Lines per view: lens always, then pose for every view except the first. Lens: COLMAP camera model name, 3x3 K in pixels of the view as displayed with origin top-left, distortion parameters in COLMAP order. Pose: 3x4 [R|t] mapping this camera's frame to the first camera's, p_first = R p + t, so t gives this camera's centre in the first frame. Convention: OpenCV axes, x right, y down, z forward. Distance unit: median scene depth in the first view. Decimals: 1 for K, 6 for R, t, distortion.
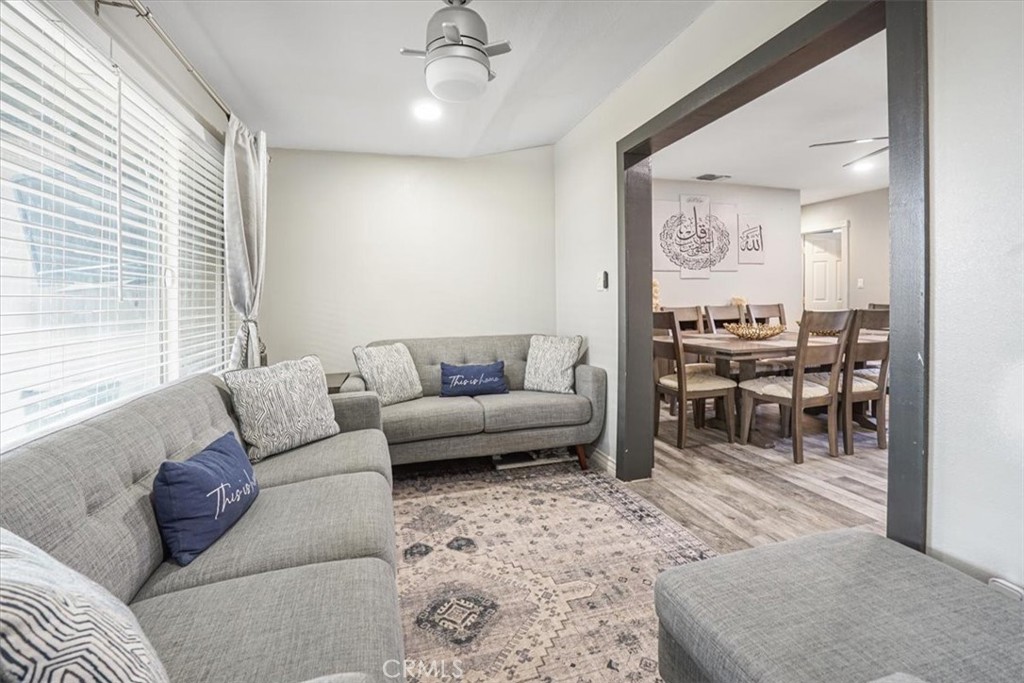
lens RADIAL K [[451.1, 0, 517.2], [0, 451.1, 302.5], [0, 0, 1]] dist [-0.047093, 0.012110]
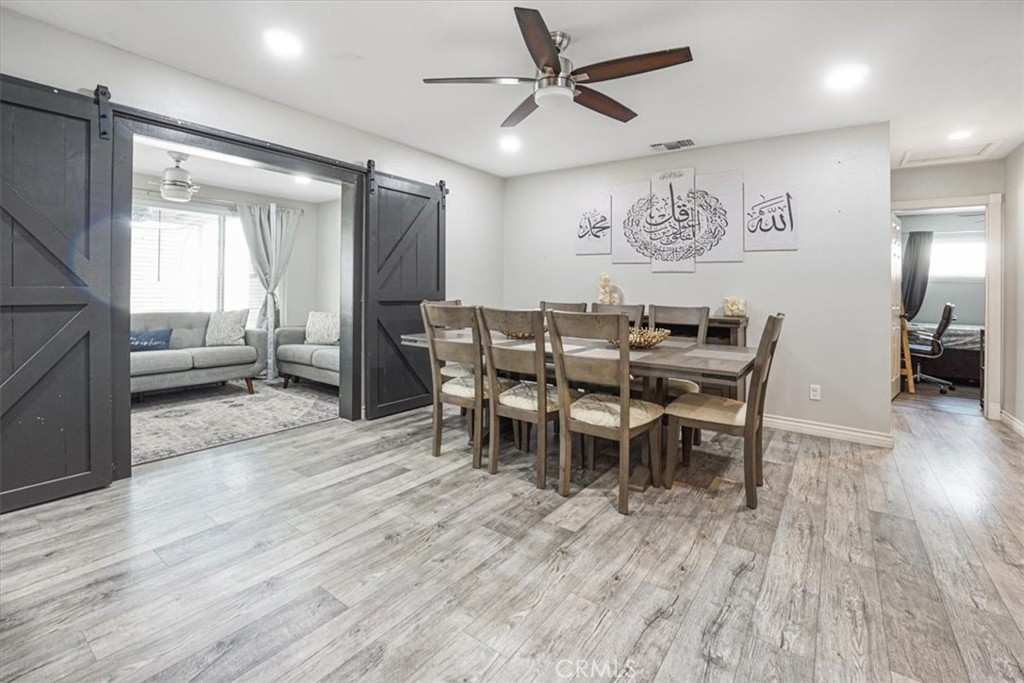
lens RADIAL K [[459.8, 0, 499.7], [0, 459.8, 289.5], [0, 0, 1]] dist [-0.075521, 0.023196]
pose [[0.611379, 0.029252, -0.790797, 0.864304], [-0.037518, 0.999264, 0.007957, -0.017126], [0.790448, 0.024804, 0.612026, 0.257132]]
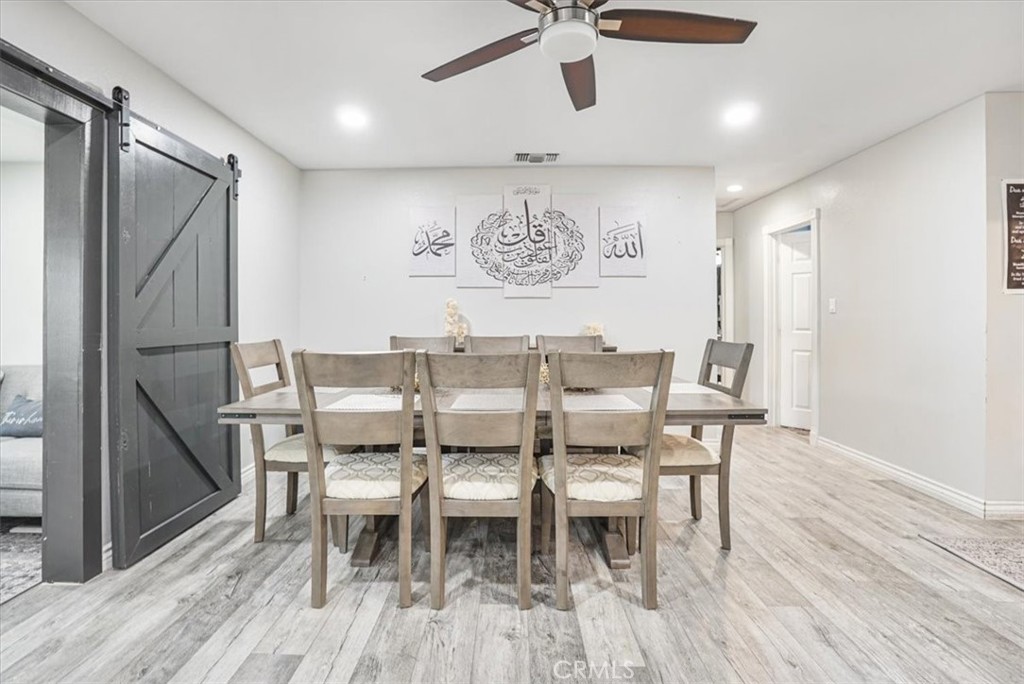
lens RADIAL K [[464.3, 0, 493.6], [0, 464.3, 314.1], [0, 0, 1]] dist [-0.052355, 0.014263]
pose [[0.957302, 0.010843, -0.288886, 0.569488], [-0.016005, 0.999752, -0.015513, -0.014210], [0.288646, 0.019474, 0.957238, 0.260759]]
